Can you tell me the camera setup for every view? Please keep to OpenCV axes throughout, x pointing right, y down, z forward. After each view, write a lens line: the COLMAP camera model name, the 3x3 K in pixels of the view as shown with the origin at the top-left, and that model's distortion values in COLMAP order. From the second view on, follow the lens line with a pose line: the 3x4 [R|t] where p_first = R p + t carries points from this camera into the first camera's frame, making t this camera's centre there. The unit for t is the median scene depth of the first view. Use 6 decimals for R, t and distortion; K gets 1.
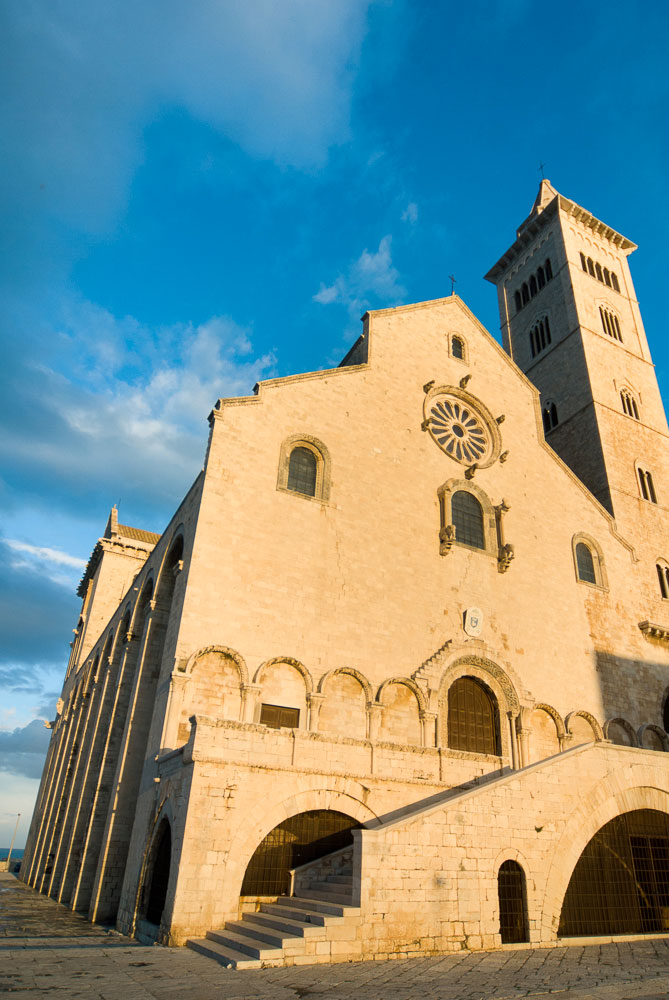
lens RADIAL K [[655.7, 0, 334.5], [0, 655.7, 500.0], [0, 0, 1]] dist [-0.000300, -0.001126]
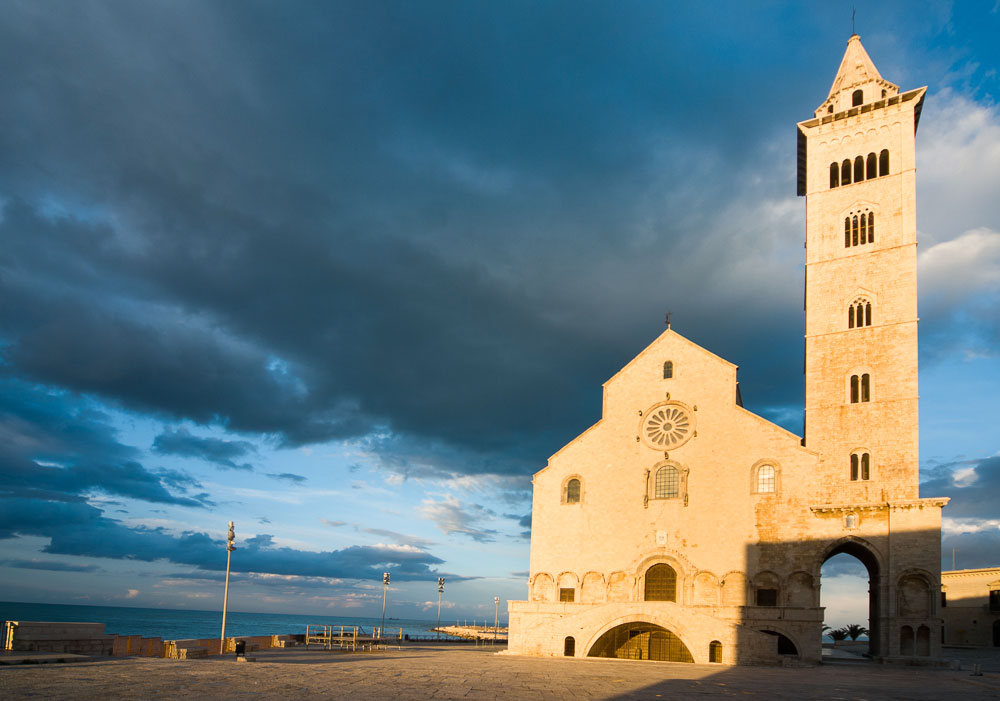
lens RADIAL K [[1310.1, 0, 500.0], [0, 1310.1, 350.5], [0, 0, 1]] dist [0.008396, 0.004098]
pose [[0.503396, -0.172428, -0.846676, 3.587300], [0.399188, 0.915455, 0.050904, -0.783199], [0.766317, -0.363608, 0.529668, -1.412082]]
